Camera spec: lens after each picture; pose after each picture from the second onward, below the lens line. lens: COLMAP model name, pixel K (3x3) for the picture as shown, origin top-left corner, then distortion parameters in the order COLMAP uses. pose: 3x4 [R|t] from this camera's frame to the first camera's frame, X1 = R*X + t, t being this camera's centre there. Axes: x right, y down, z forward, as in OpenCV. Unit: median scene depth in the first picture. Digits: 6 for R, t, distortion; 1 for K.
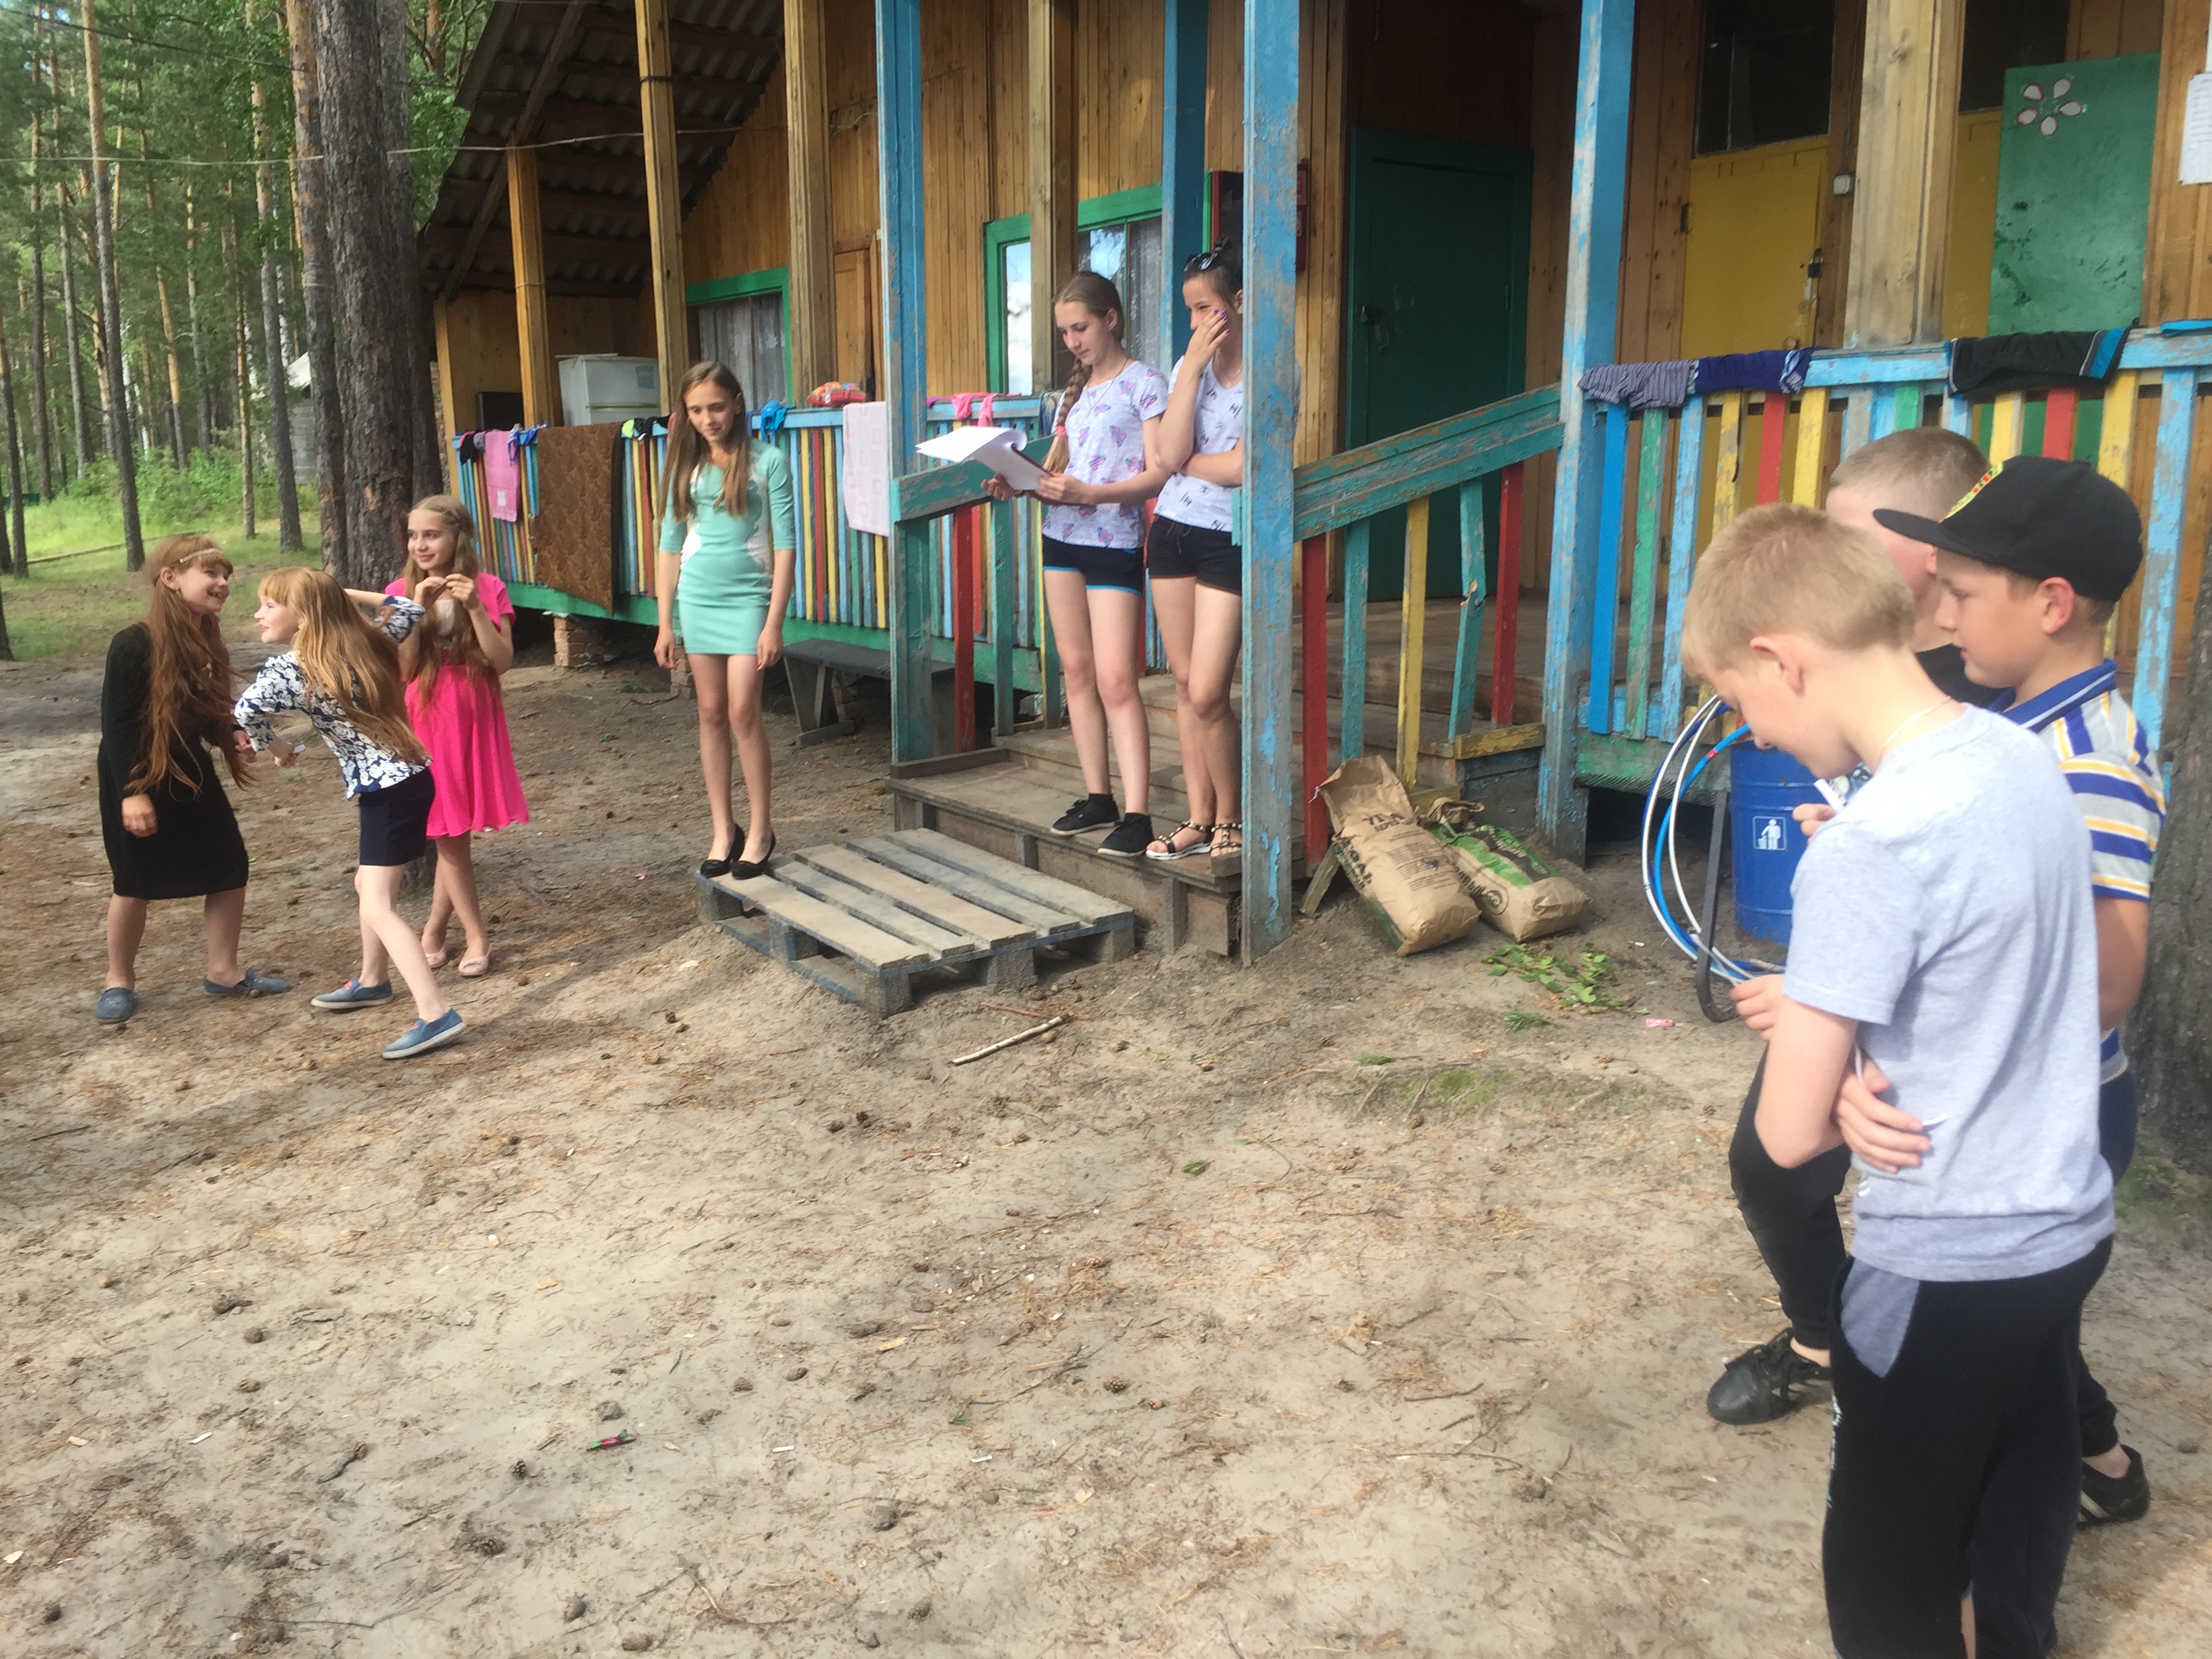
lens RADIAL K [[1885.7, 0, 1105.8], [0, 1885.7, 840.6], [0, 0, 1]] dist [0.091437, -0.117604]
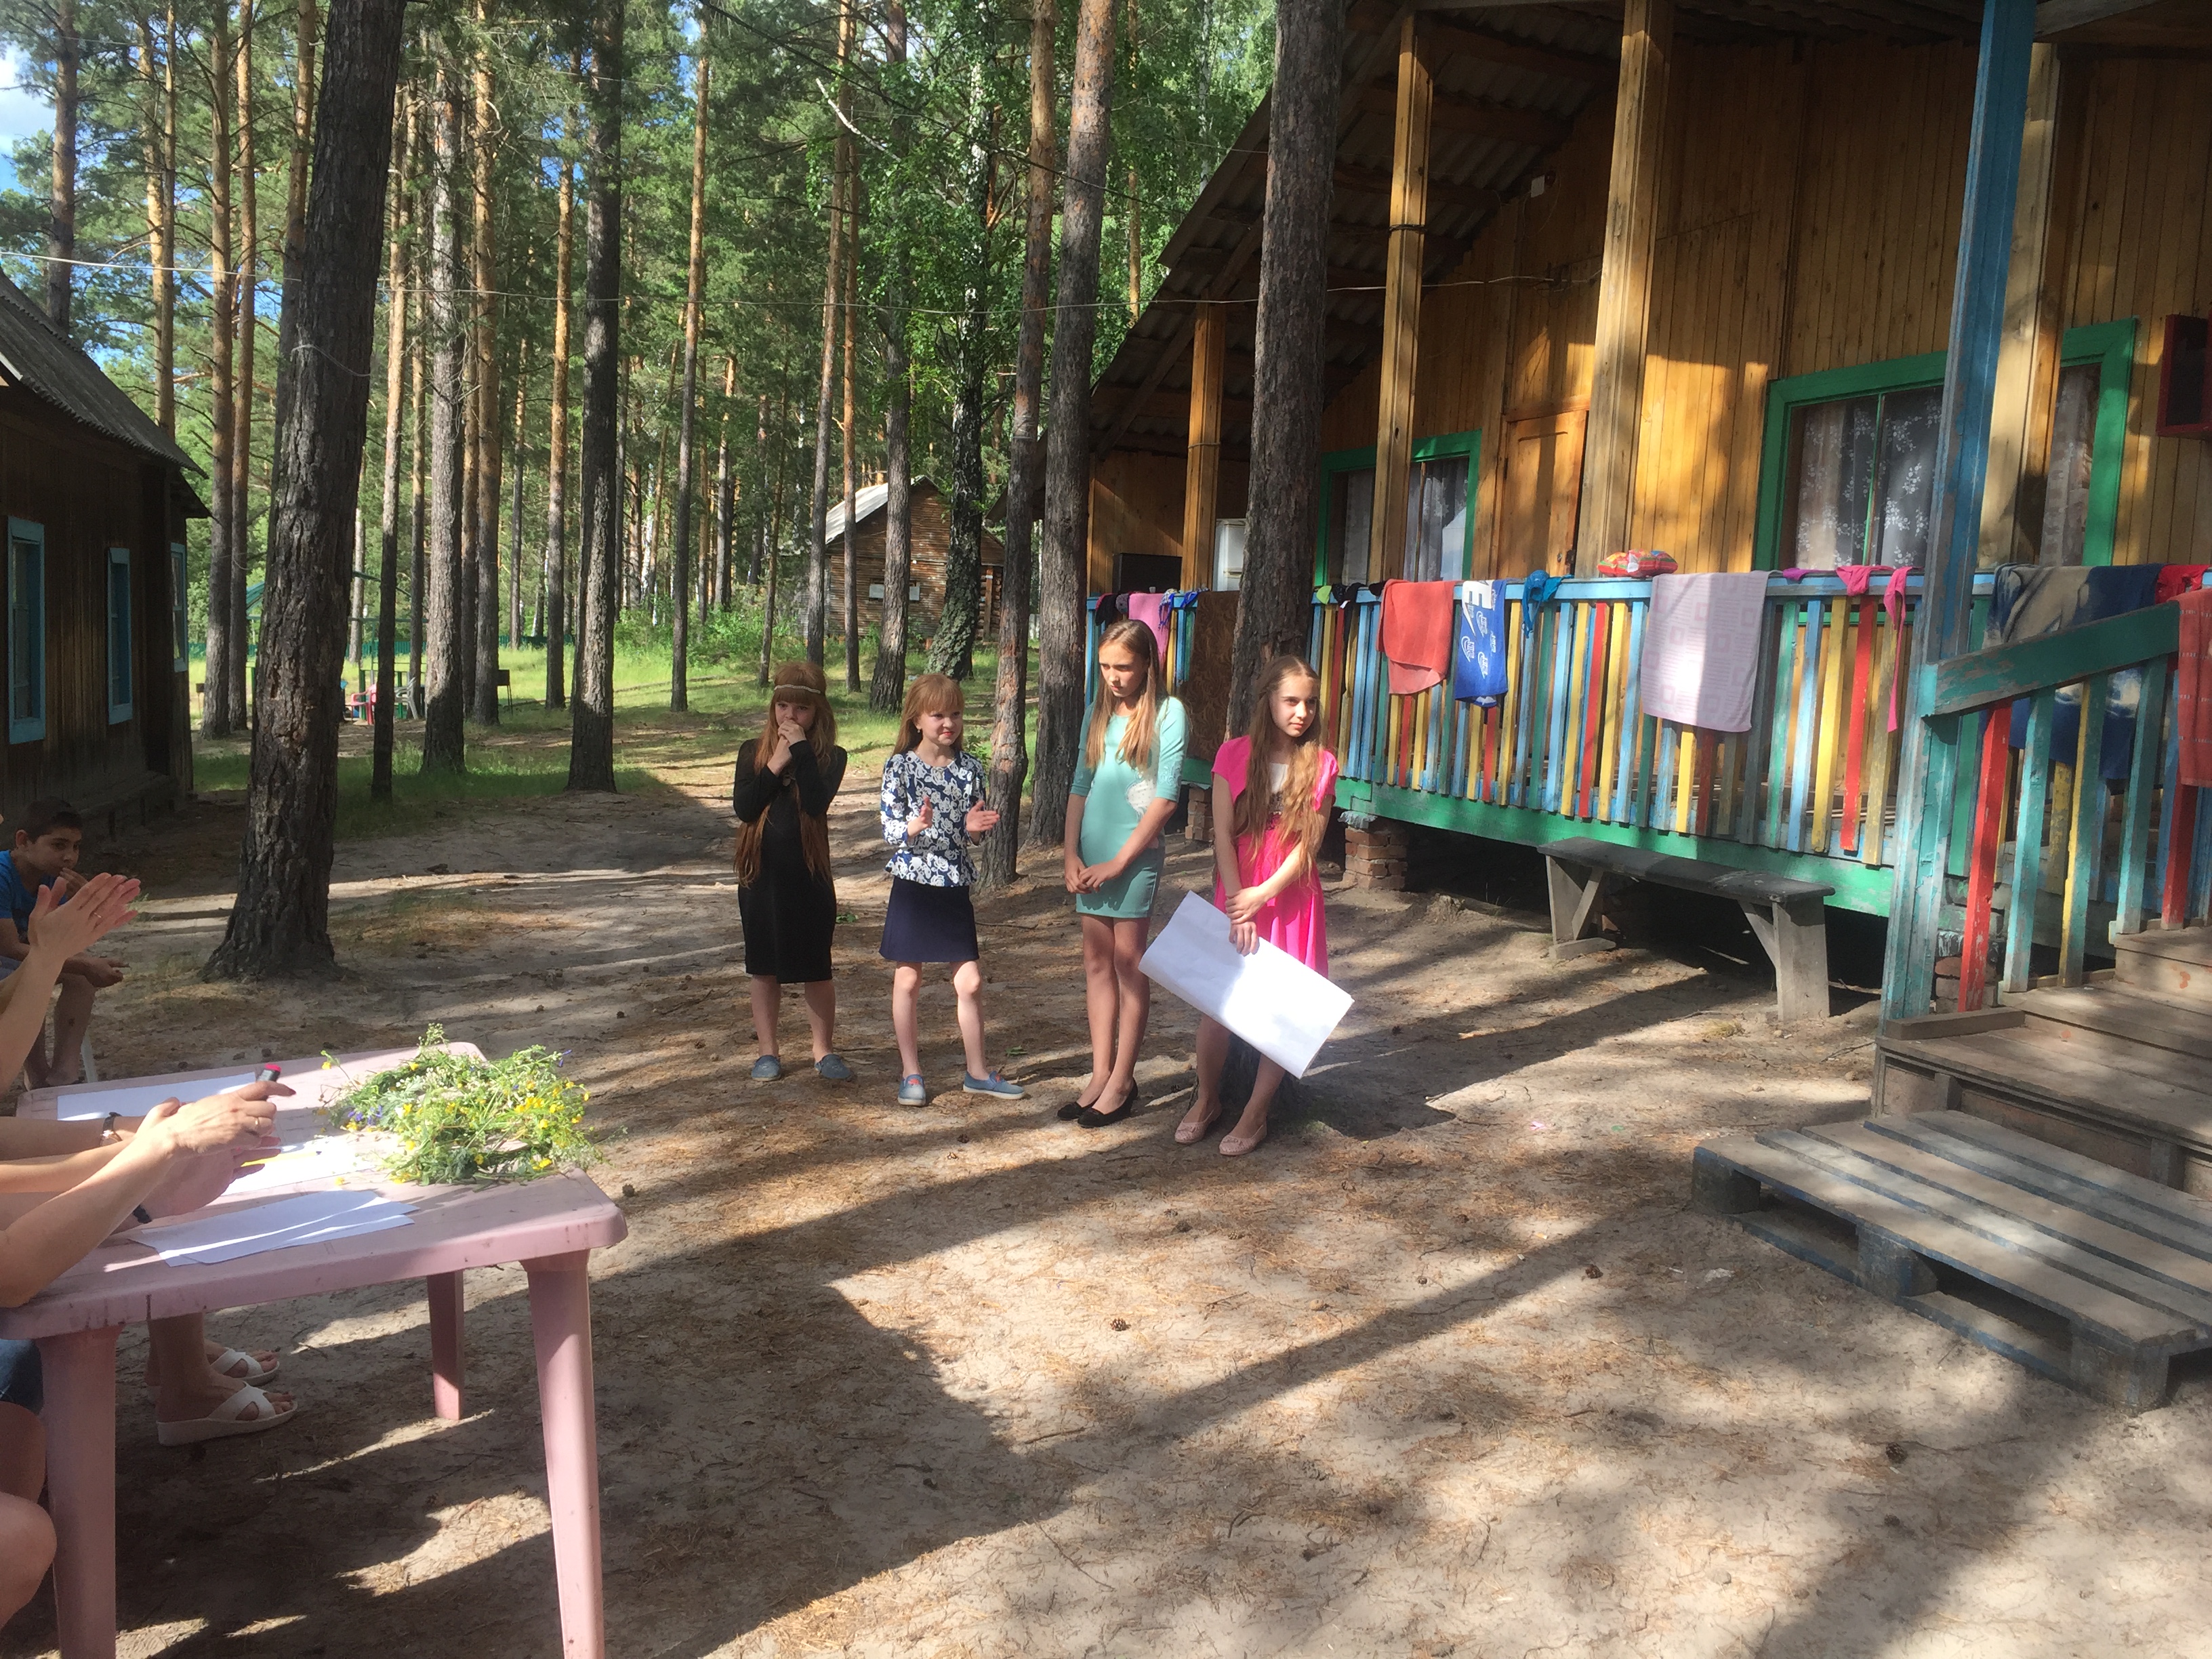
lens RADIAL K [[1885.0, 0, 1106.4], [0, 1885.0, 855.4], [0, 0, 1]] dist [0.088382, -0.109131]
pose [[0.976435, 0.073323, -0.202975, -0.278490], [-0.090135, 0.993113, -0.074853, -0.020305], [0.196088, 0.091384, 0.976319, 0.158687]]
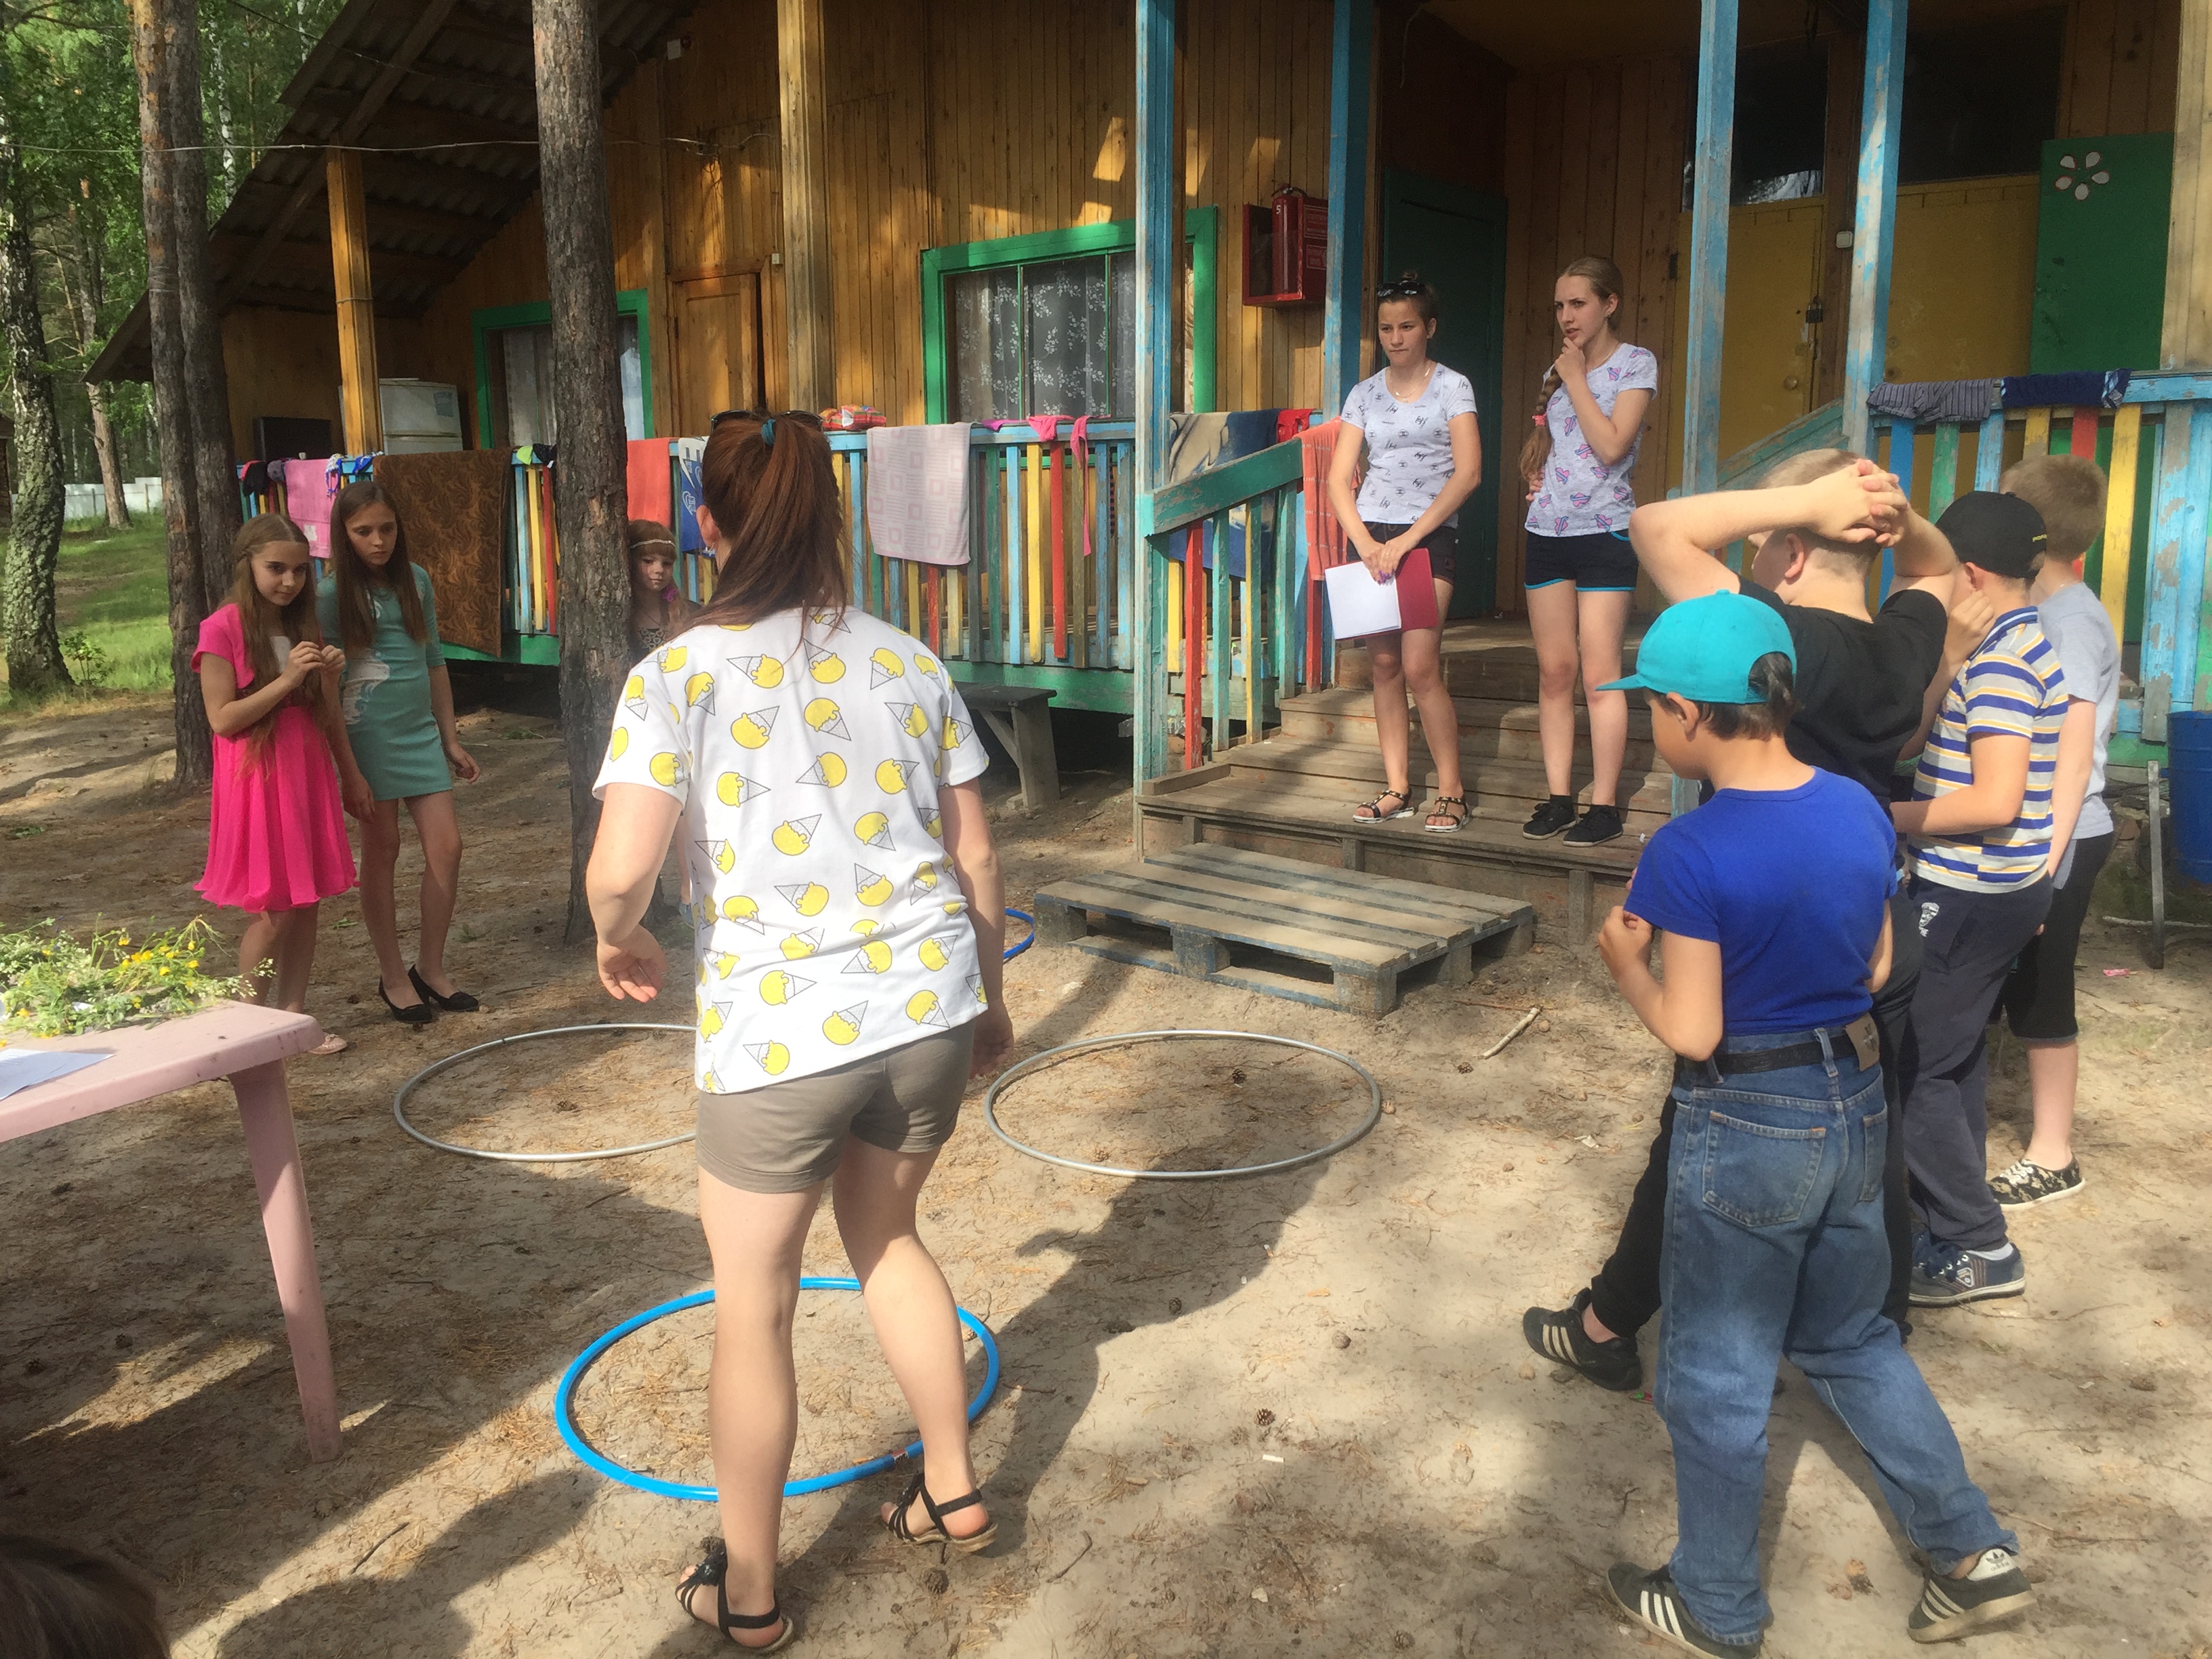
lens RADIAL K [[1873.4, 0, 1102.9], [0, 1873.4, 863.0], [0, 0, 1]] dist [0.088825, -0.110502]
pose [[0.965905, -0.044232, 0.255092, -0.392335], [0.048281, 0.998787, -0.009631, 0.010920], [-0.254356, 0.021618, 0.966869, 0.058304]]
